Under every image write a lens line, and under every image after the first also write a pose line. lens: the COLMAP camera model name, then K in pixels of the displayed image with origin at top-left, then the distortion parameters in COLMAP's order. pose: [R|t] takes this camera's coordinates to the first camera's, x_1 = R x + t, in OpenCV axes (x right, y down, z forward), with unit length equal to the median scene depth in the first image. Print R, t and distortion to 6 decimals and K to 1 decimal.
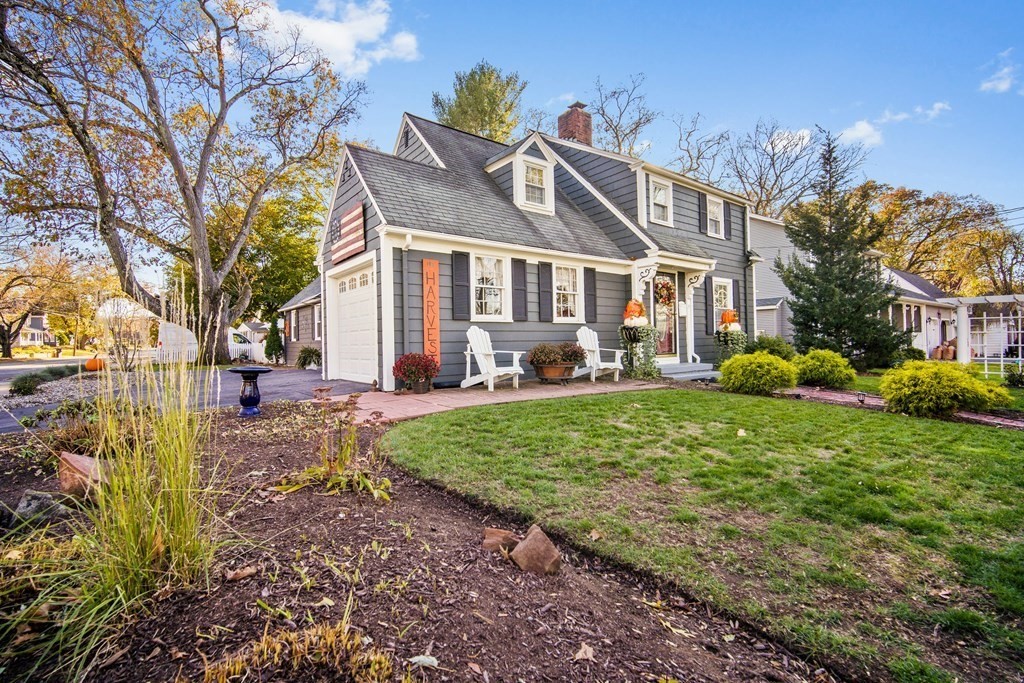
lens RADIAL K [[458.3, 0, 514.0], [0, 458.3, 339.7], [0, 0, 1]] dist [-0.007565, 0.001252]
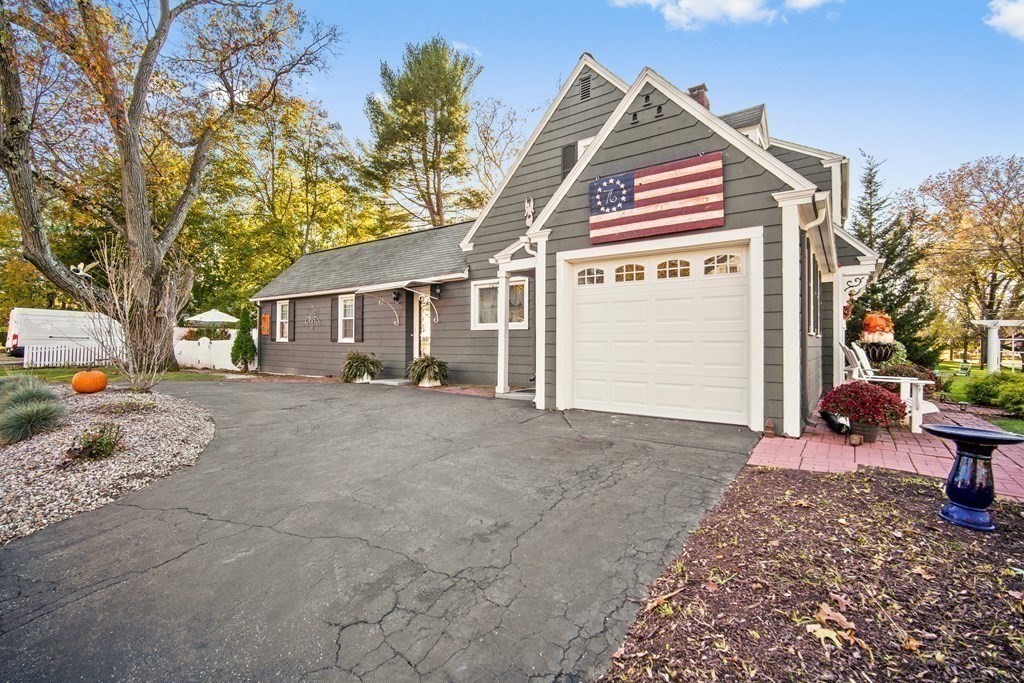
lens RADIAL K [[458.3, 0, 509.9], [0, 458.3, 338.3], [0, 0, 1]] dist [-0.007565, 0.001252]
pose [[0.964091, 0.027059, 0.264188, -0.425004], [-0.026163, 0.999634, -0.006912, -0.008848], [-0.264279, -0.000248, 0.964446, 0.228904]]
